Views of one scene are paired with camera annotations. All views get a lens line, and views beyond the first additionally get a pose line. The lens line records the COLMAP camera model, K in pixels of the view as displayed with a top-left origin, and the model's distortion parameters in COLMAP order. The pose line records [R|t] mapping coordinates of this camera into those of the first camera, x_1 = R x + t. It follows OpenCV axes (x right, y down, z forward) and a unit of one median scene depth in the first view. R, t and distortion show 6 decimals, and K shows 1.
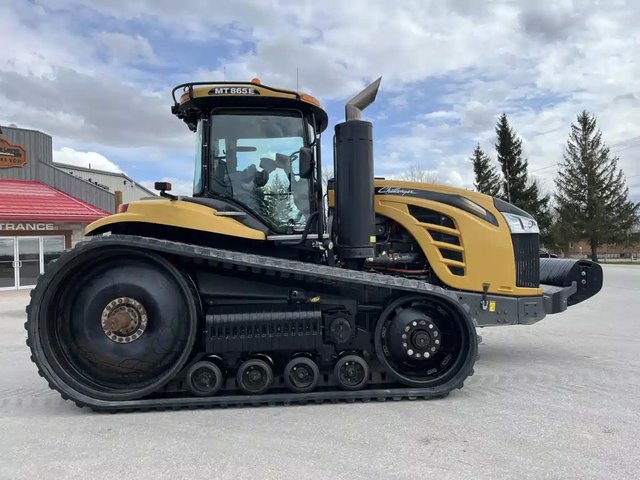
lens RADIAL K [[488.4, 0, 324.1], [0, 488.4, 241.9], [0, 0, 1]] dist [0.063467, -0.080613]
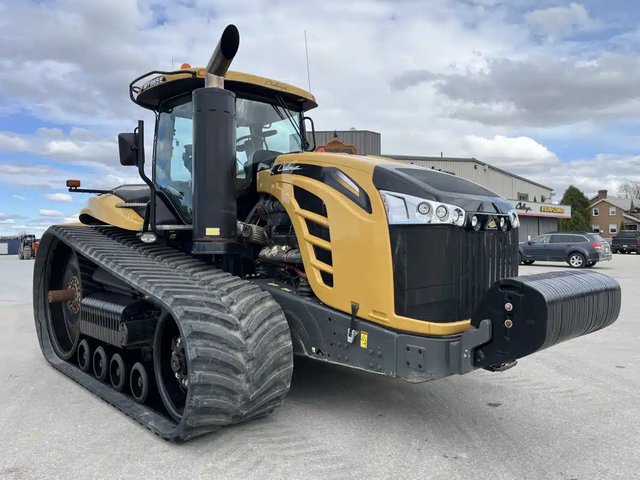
lens RADIAL K [[488.4, 0, 324.1], [0, 488.4, 241.9], [0, 0, 1]] dist [0.063467, -0.080613]
pose [[0.666846, 0.031977, -0.744509, 0.765130], [-0.005959, 0.999276, 0.037582, -0.018259], [0.745172, -0.020625, 0.666554, 0.536896]]
